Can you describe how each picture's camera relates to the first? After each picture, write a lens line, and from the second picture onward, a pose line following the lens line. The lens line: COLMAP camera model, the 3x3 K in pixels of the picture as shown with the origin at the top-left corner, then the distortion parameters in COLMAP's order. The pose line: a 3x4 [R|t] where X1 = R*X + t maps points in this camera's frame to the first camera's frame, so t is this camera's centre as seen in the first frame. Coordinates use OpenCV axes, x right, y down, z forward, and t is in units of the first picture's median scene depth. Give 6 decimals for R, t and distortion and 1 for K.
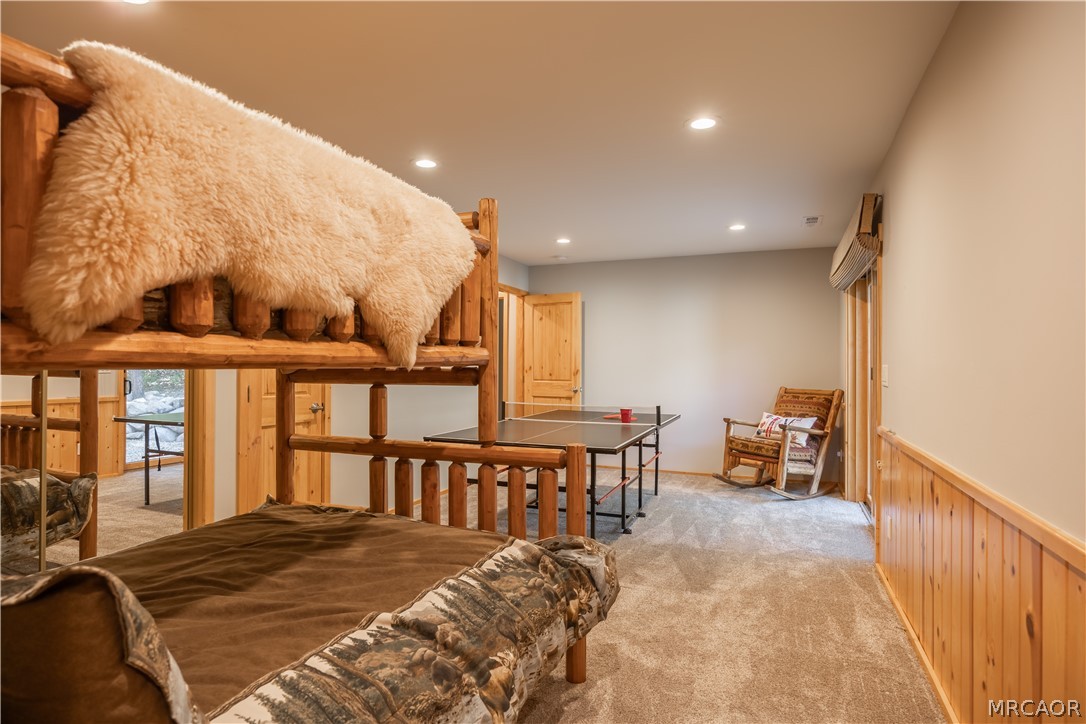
lens RADIAL K [[592.5, 0, 542.5], [0, 592.5, 365.8], [0, 0, 1]] dist [0.000168, 0.000023]
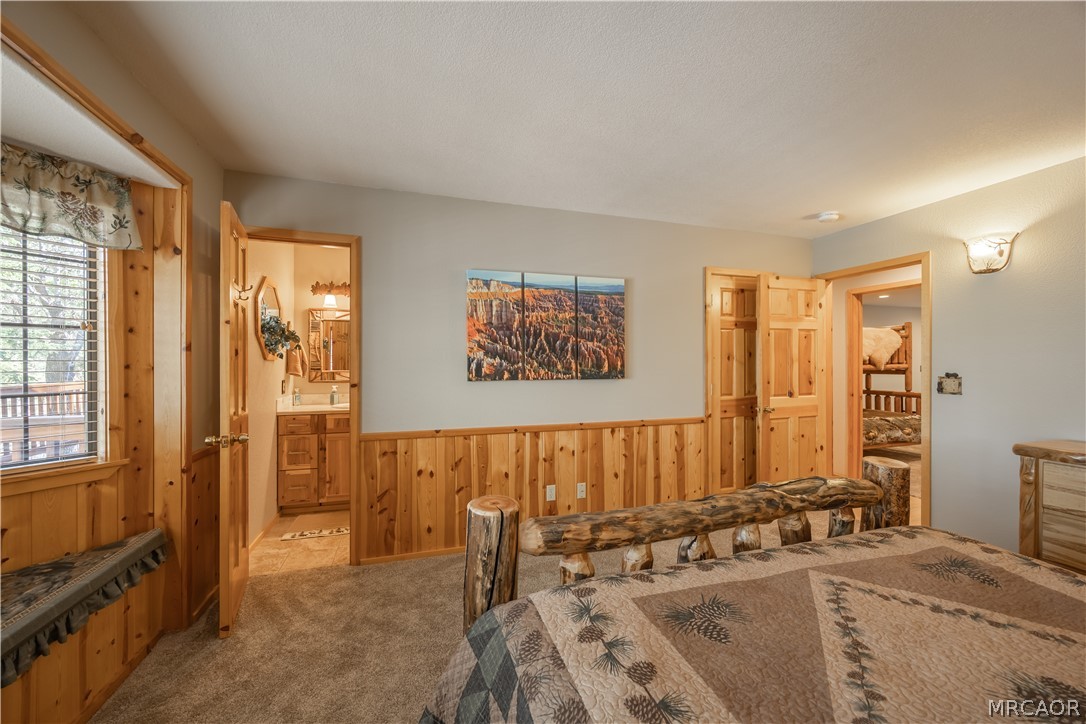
lens RADIAL K [[421.7, 0, 539.9], [0, 421.7, 362.8], [0, 0, 1]] dist [0.001033, 0.000085]
pose [[0.650602, -0.005448, -0.759399, 0.394673], [0.009793, 0.999951, 0.001217, -0.062202], [0.759356, -0.008229, 0.650624, -2.331200]]
